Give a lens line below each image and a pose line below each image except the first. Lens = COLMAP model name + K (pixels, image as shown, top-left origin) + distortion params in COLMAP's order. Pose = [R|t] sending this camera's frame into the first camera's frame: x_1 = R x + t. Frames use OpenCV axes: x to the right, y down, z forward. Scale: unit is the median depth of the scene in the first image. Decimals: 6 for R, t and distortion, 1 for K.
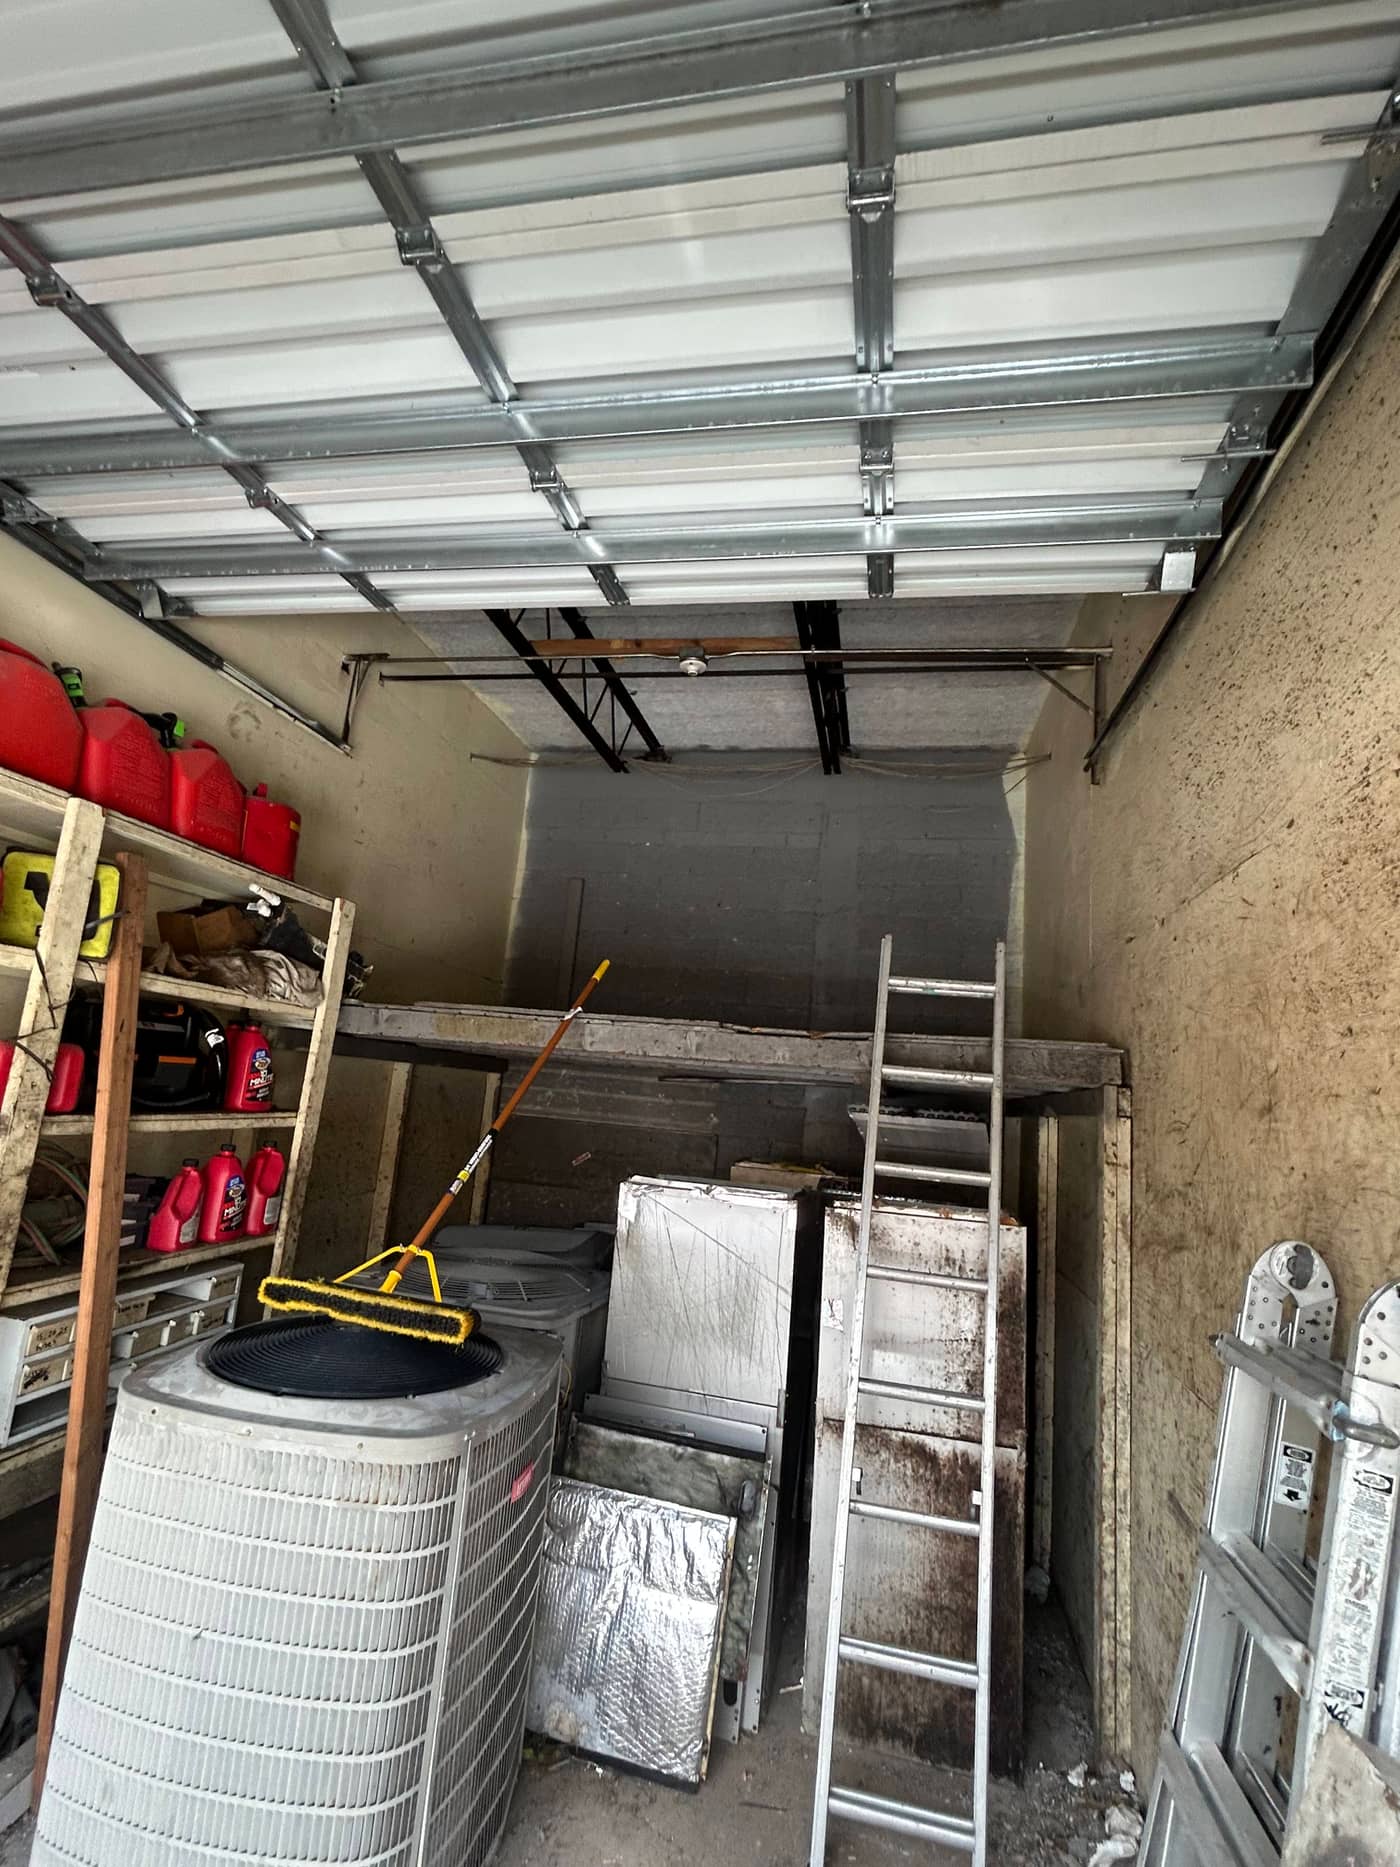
lens RADIAL K [[857.3, 0, 702.5], [0, 857.3, 942.1], [0, 0, 1]] dist [-0.003952, -0.000688]
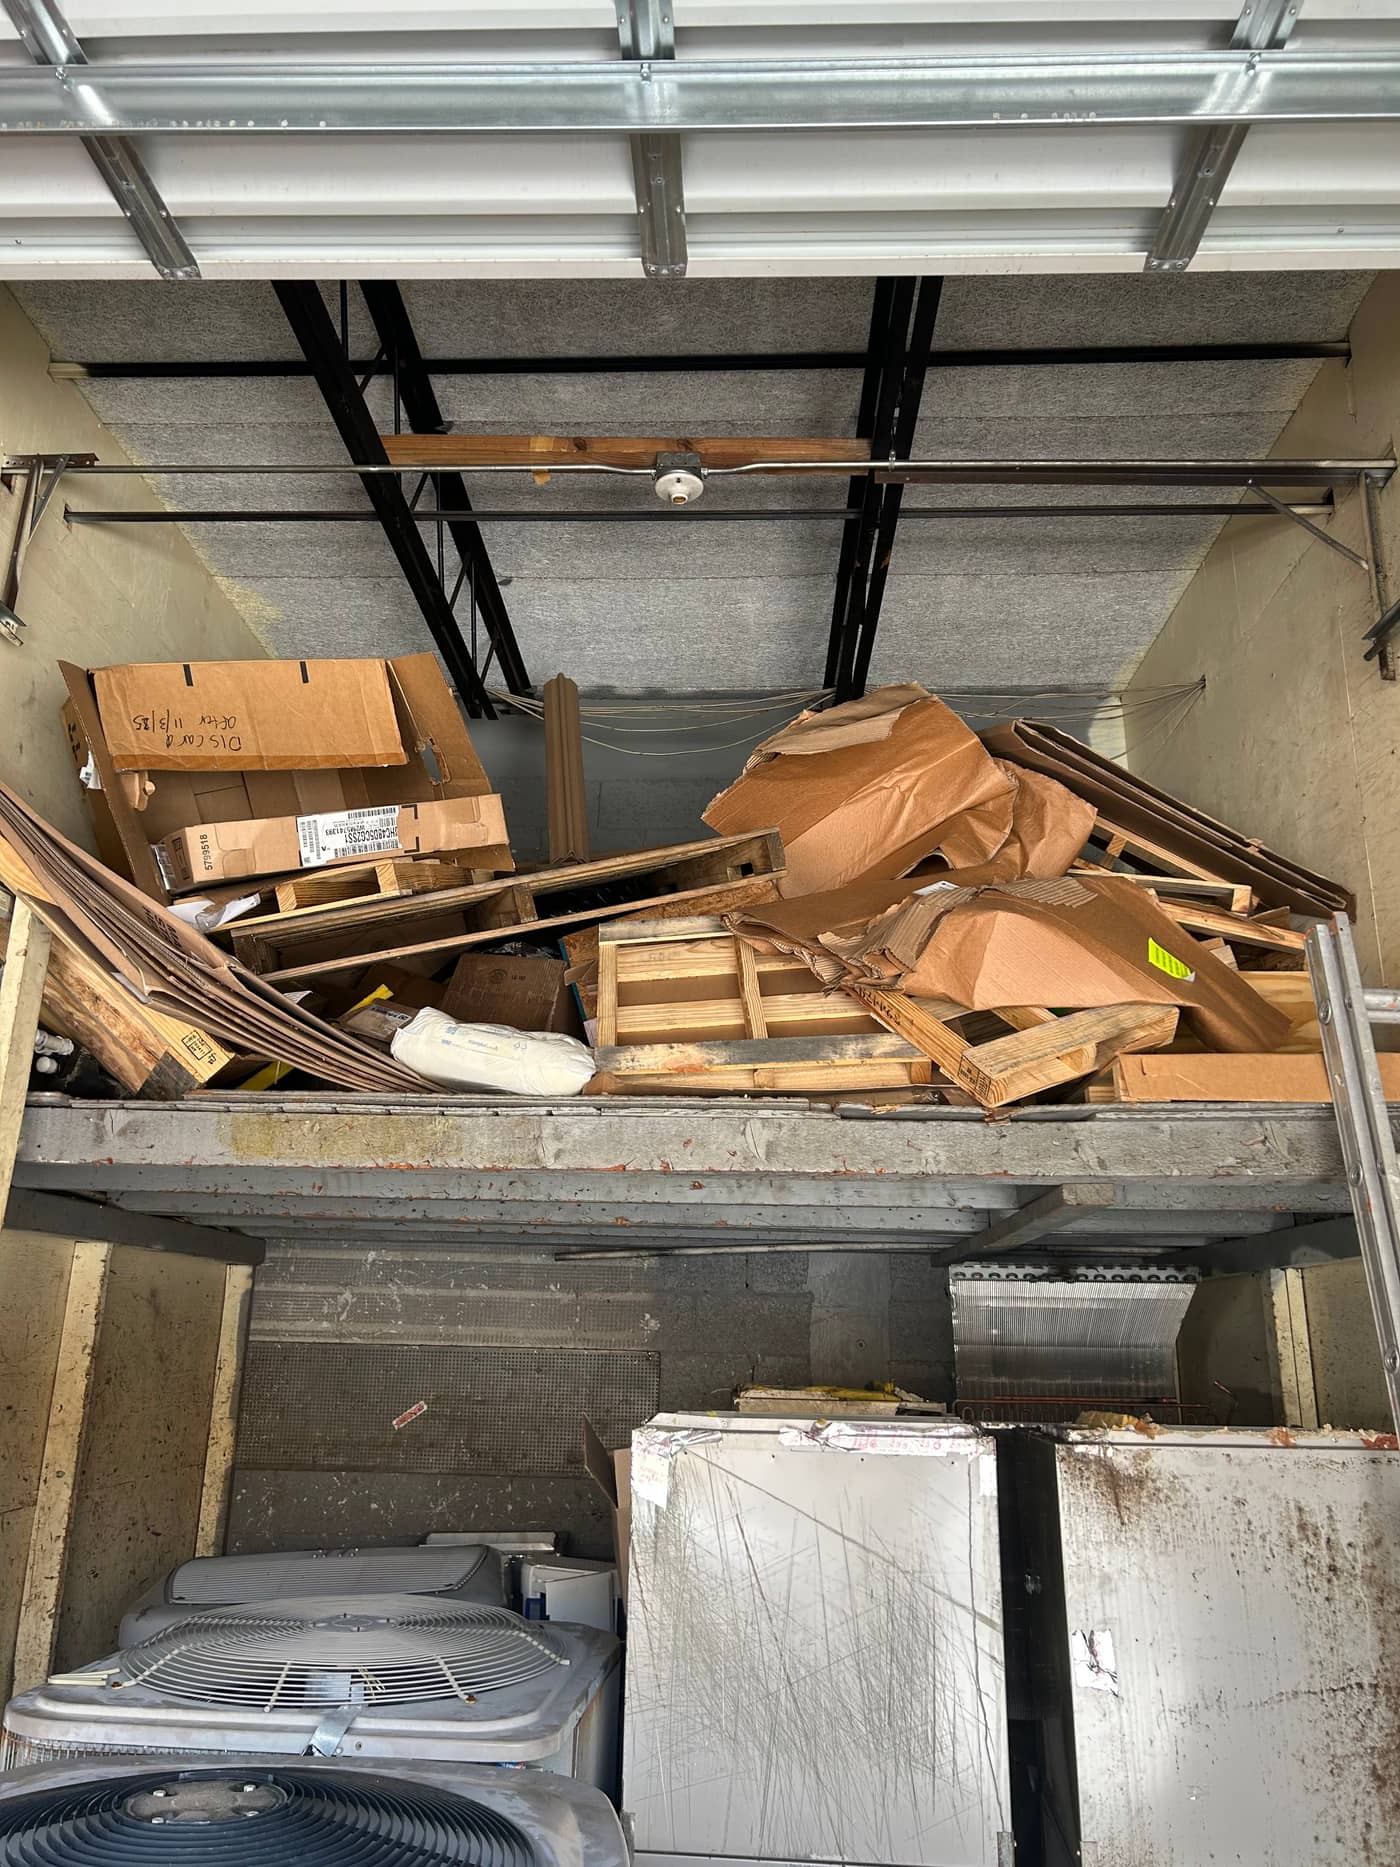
lens RADIAL K [[1333.1, 0, 700.0], [0, 1333.1, 933.5], [0, 0, 1]] dist [0.008067, -0.003045]
pose [[0.986875, -0.018343, 0.160442, -0.145403], [0.033950, 0.994890, -0.095081, 0.055736], [-0.157878, 0.099280, 0.982455, 0.163847]]
